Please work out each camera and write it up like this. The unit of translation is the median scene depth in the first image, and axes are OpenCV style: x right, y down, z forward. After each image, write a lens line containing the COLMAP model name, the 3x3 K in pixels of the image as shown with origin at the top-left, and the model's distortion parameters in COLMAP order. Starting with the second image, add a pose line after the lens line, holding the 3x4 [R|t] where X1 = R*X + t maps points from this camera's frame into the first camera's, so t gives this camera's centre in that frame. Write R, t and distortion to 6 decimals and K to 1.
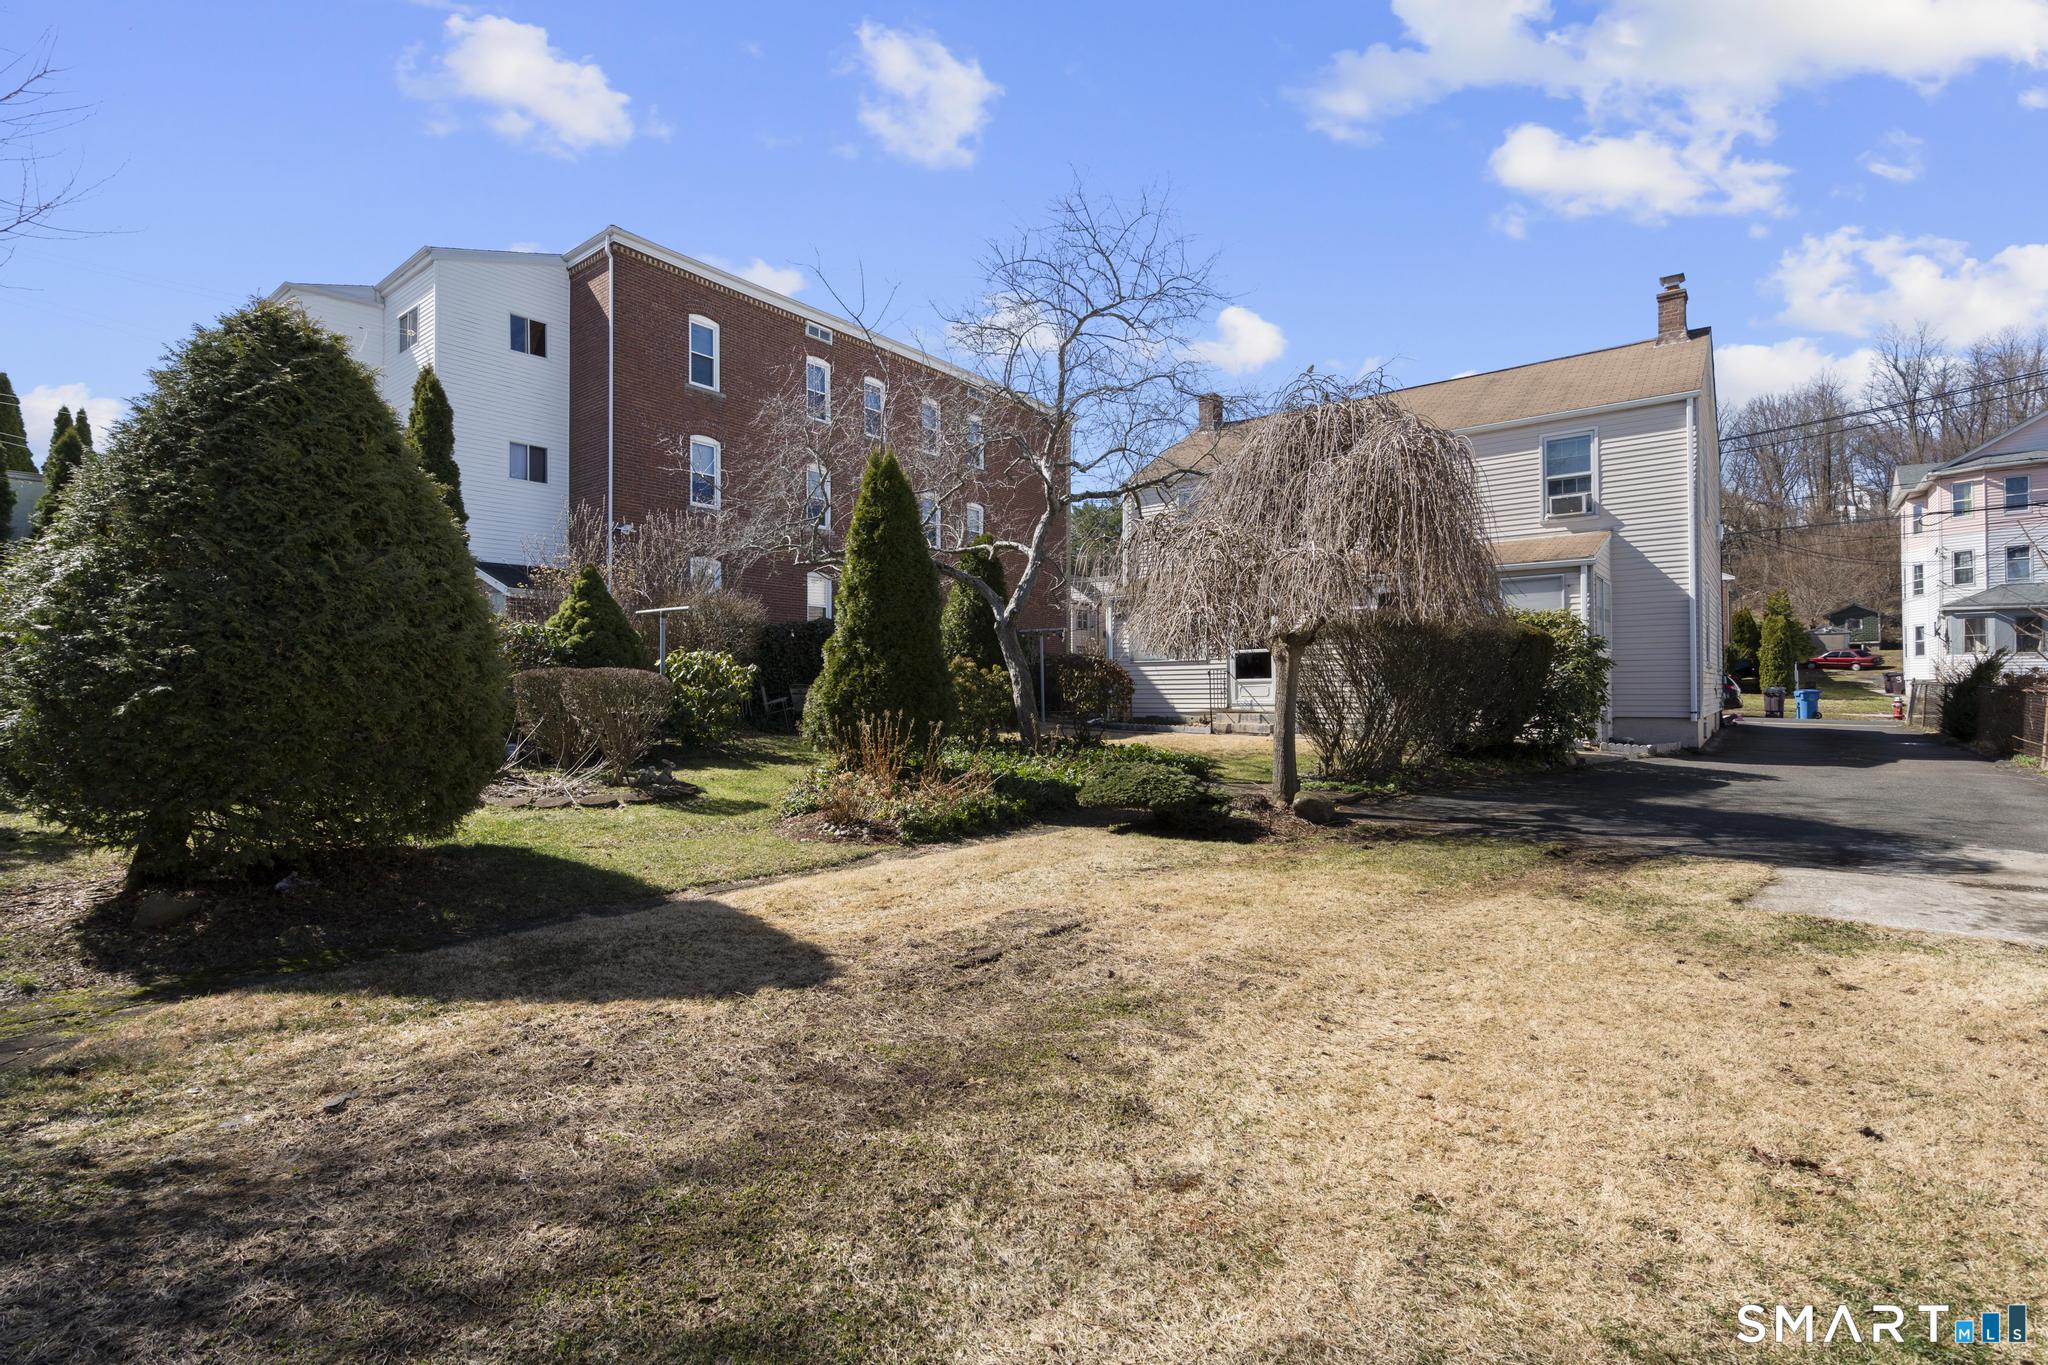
lens RADIAL K [[940.2, 0, 1028.2], [0, 940.2, 676.4], [0, 0, 1]] dist [0.001301, 0.000045]
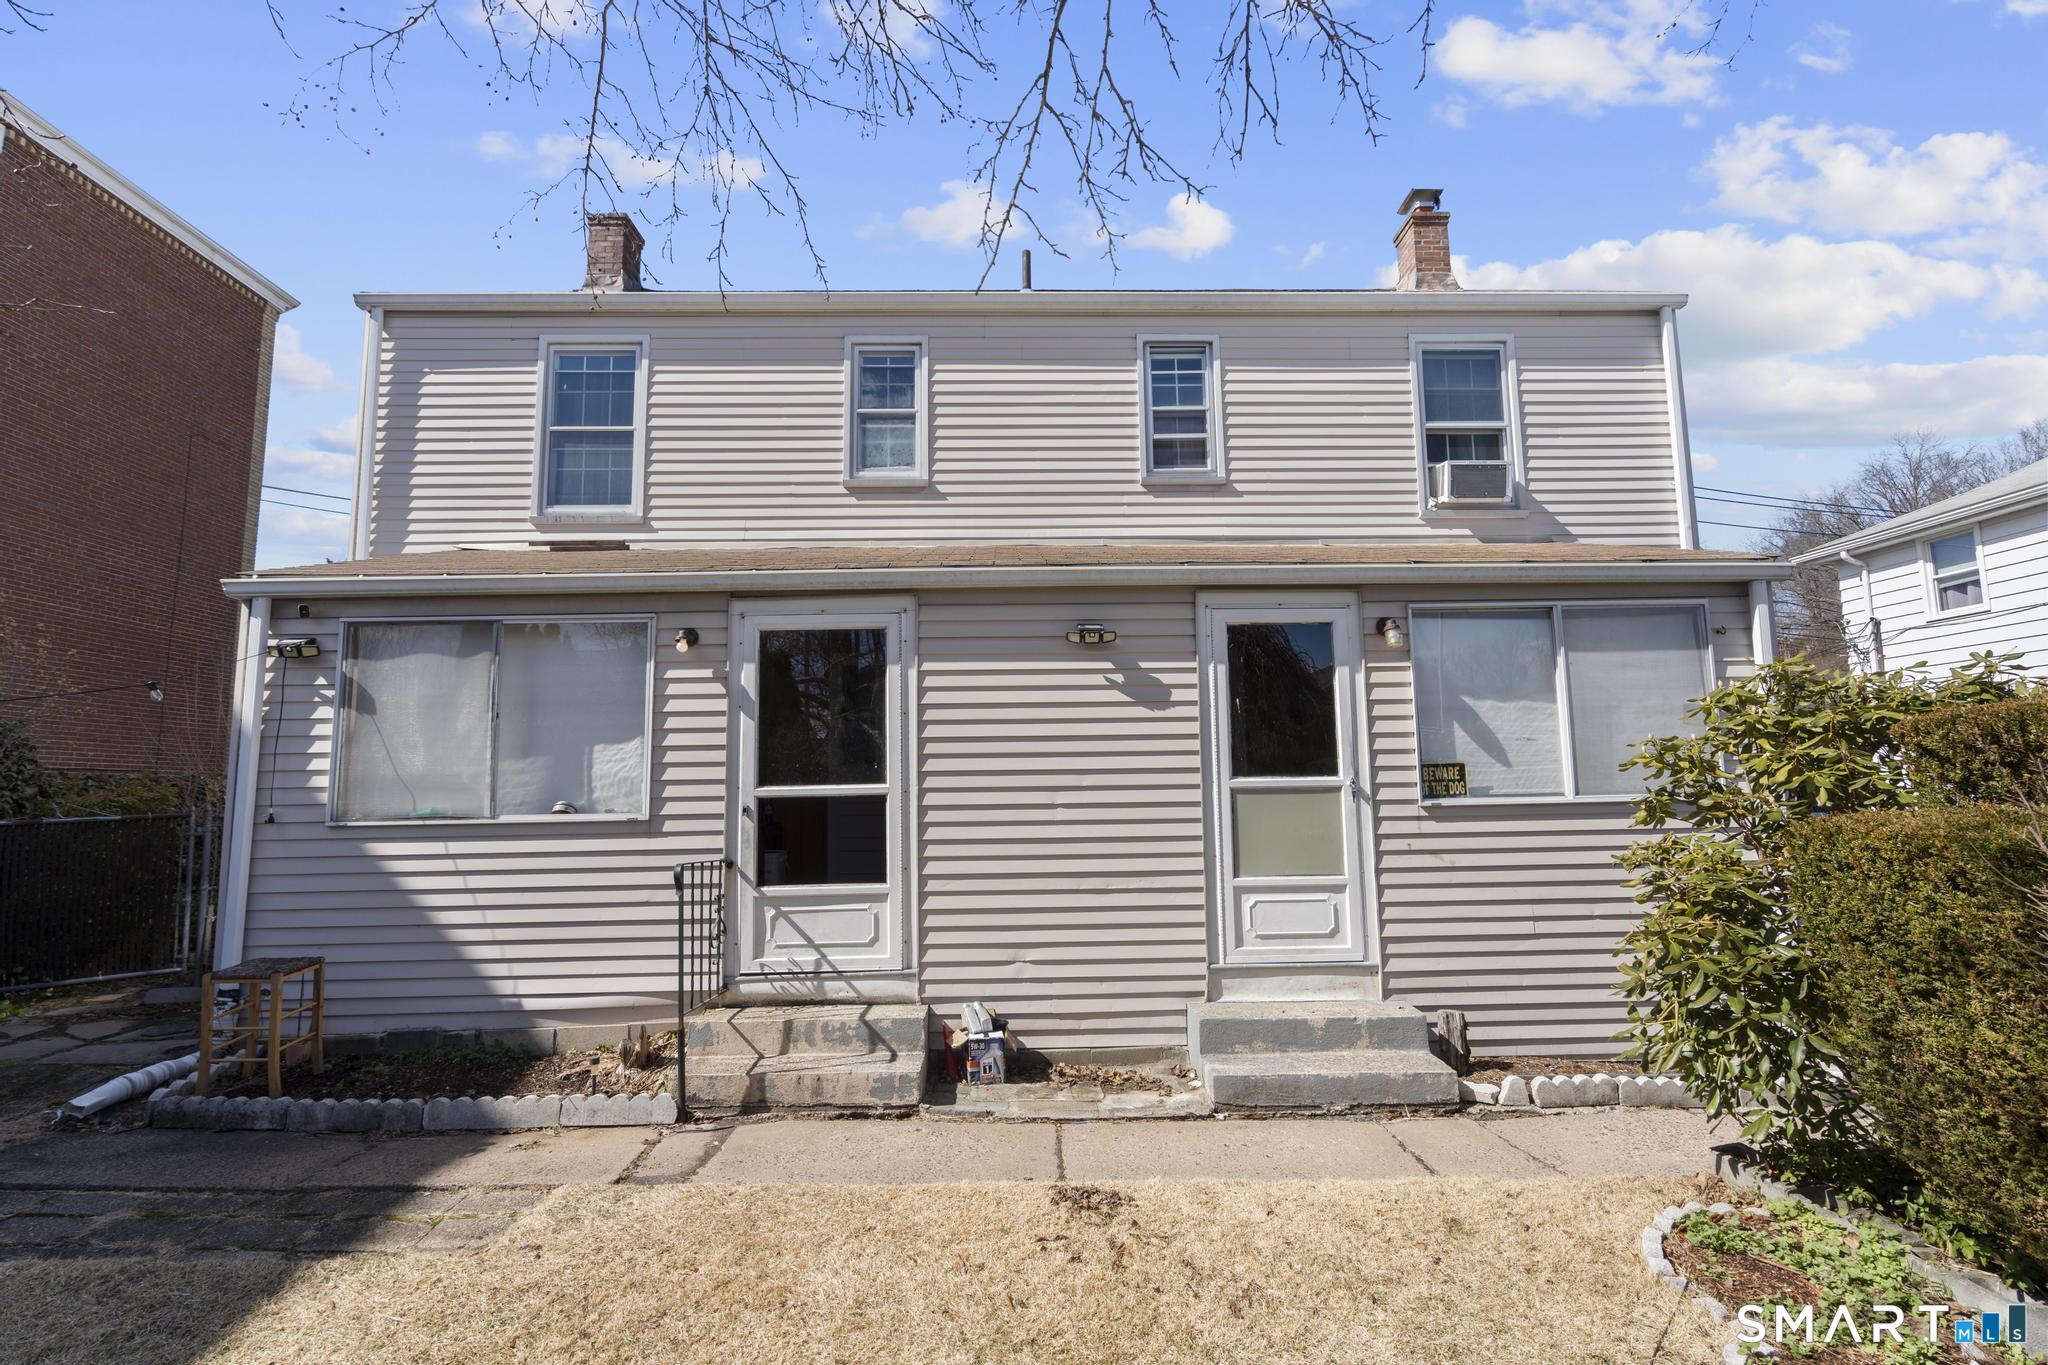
lens RADIAL K [[967.2, 0, 1042.5], [0, 967.2, 678.0], [0, 0, 1]] dist [-0.001082, 0.000057]
pose [[0.759063, 0.069258, 0.647322, 0.039565], [0.003313, 0.993901, -0.110224, -0.012460], [-0.651008, 0.085811, 0.754205, 0.315693]]
